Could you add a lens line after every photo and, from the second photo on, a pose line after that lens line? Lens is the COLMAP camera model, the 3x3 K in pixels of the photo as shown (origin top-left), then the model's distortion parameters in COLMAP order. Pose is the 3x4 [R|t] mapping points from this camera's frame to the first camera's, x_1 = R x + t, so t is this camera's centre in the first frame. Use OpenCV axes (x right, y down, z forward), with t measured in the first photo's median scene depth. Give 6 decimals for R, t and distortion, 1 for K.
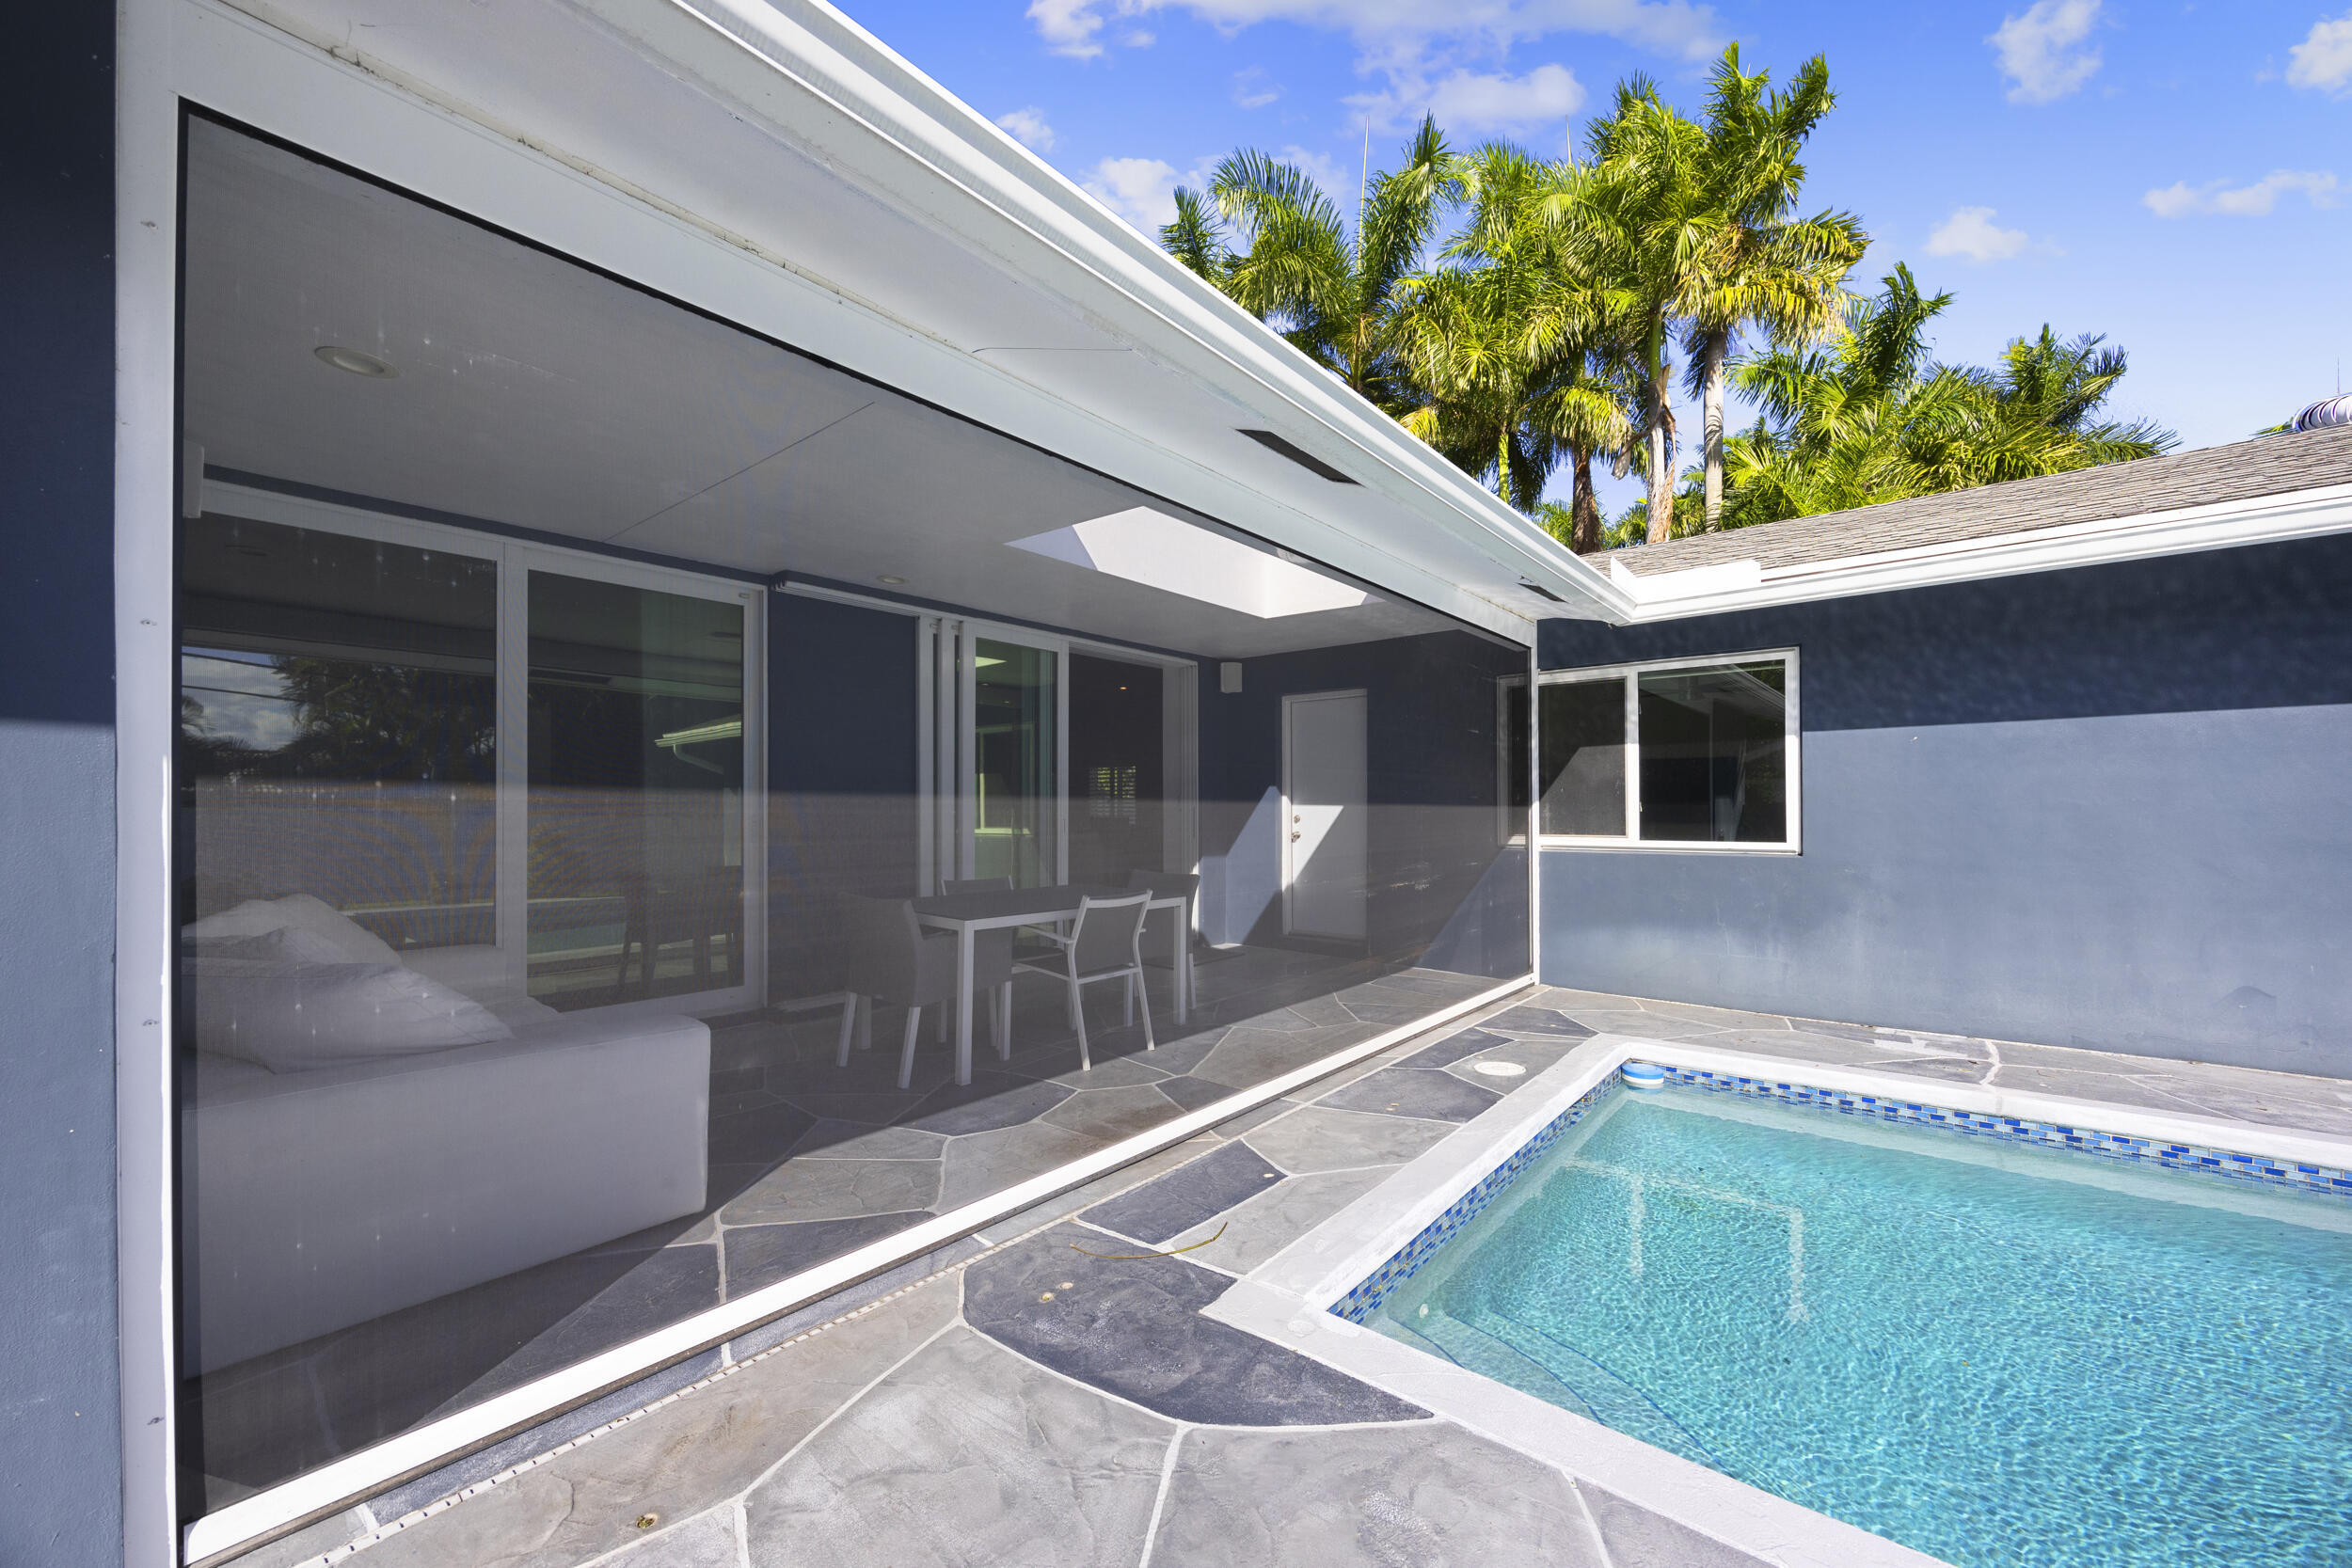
lens RADIAL K [[898.0, 0, 1190.4], [0, 898.0, 804.7], [0, 0, 1]] dist [-0.004022, 0.001078]
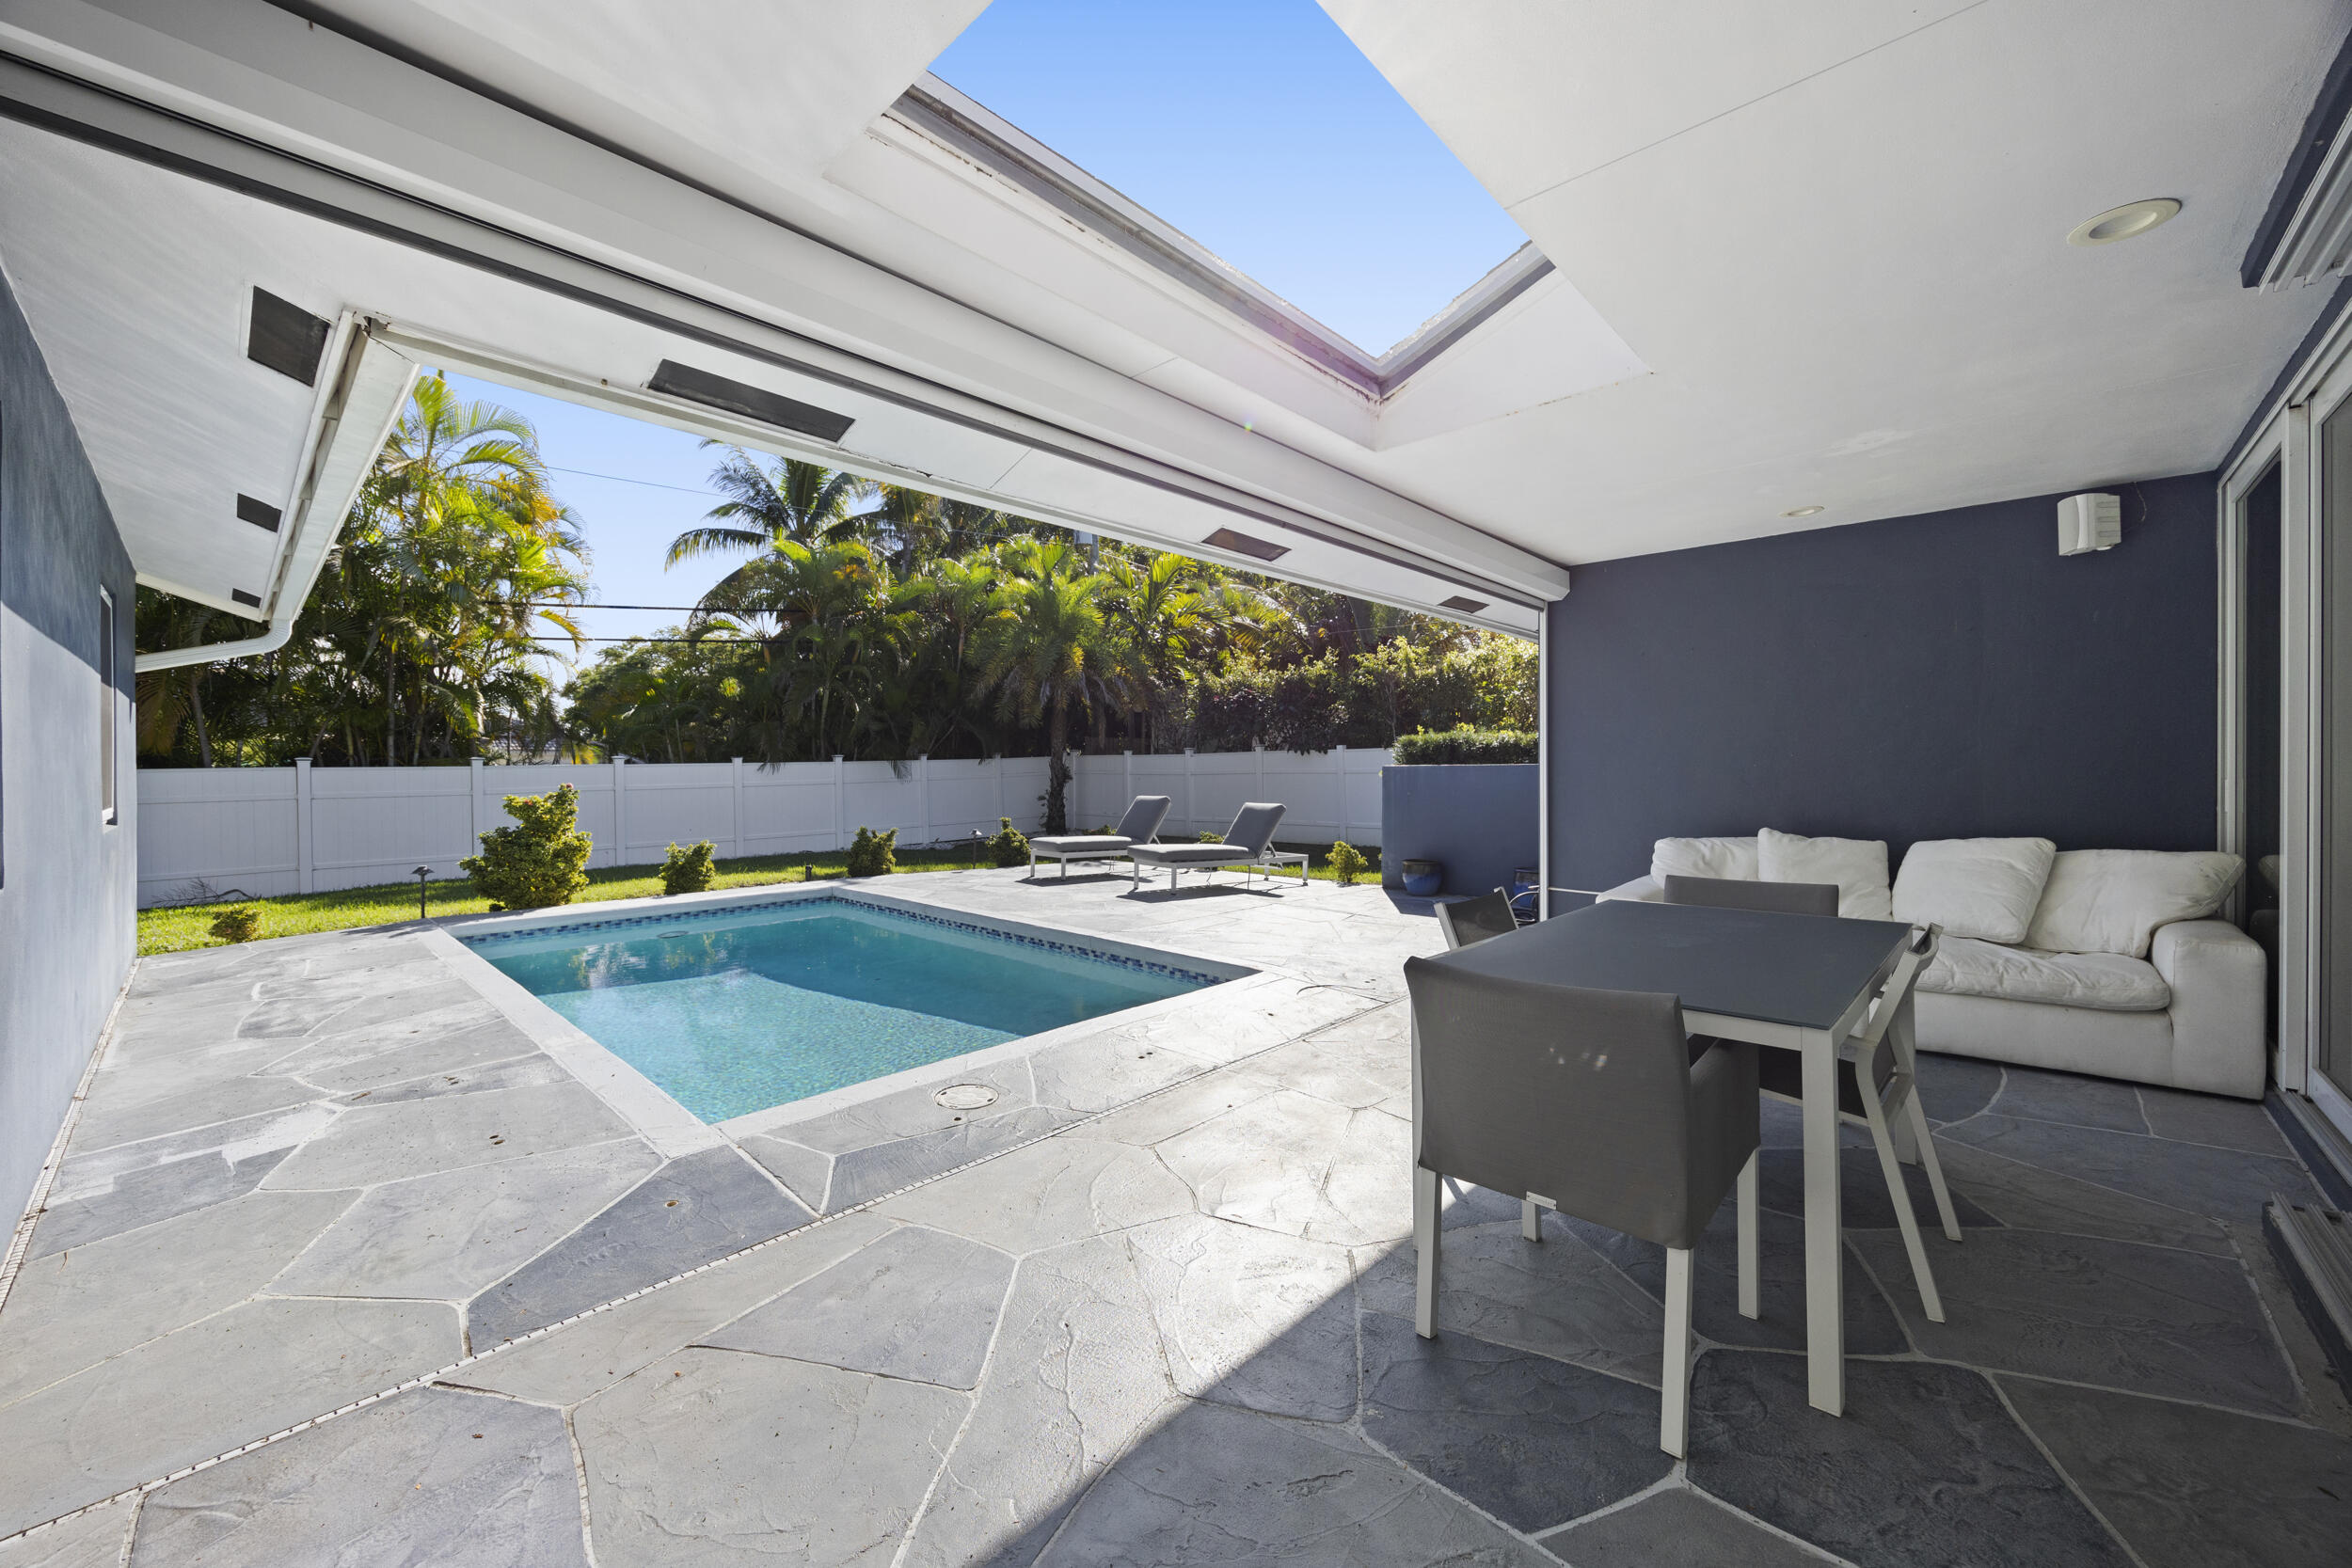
lens RADIAL K [[898.0, 0, 1183.4], [0, 898.0, 772.0], [0, 0, 1]] dist [-0.004022, 0.001078]
pose [[-0.998379, 0.003885, 0.056781, 0.101963], [0.003841, 0.999992, -0.000874, 0.003620], [-0.056784, -0.000655, -0.998386, 1.734959]]
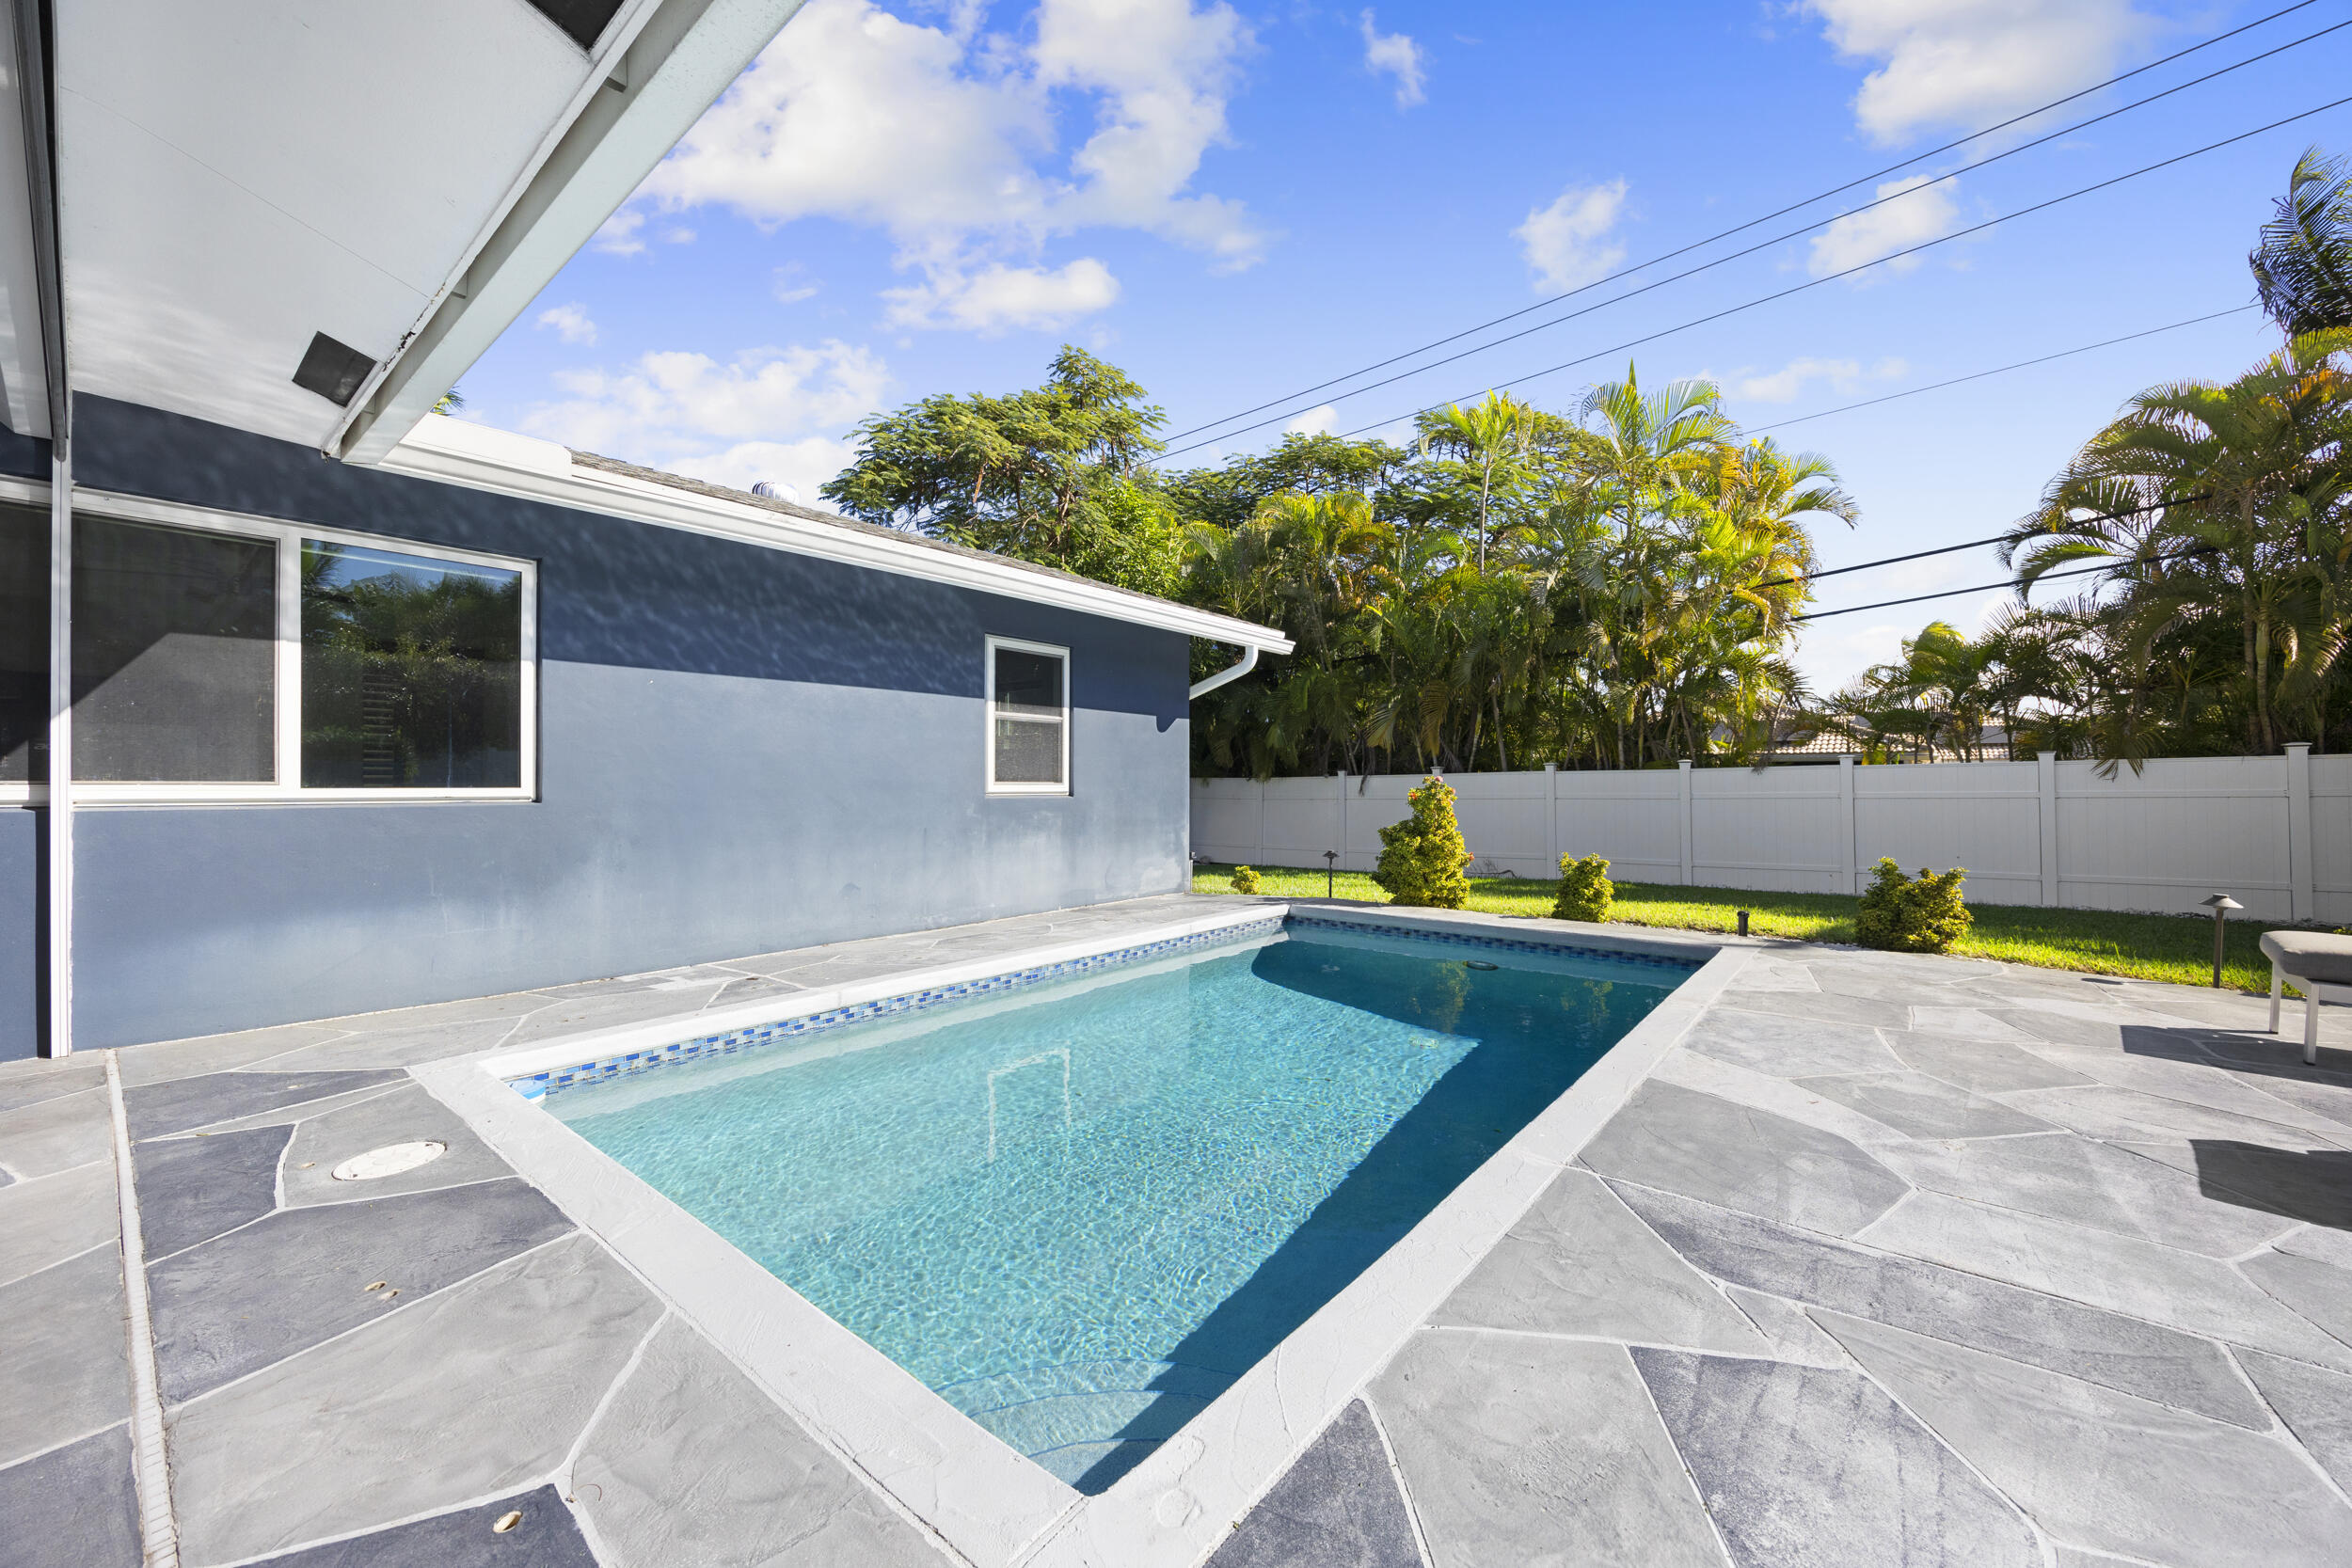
lens RADIAL K [[898.0, 0, 1172.3], [0, 898.0, 783.9], [0, 0, 1]] dist [-0.004022, 0.001078]
pose [[0.001706, 0.004094, 0.999990, -0.229429], [-0.008407, 0.999956, -0.004080, 0.046038], [-0.999963, -0.008400, 0.001741, 0.476585]]
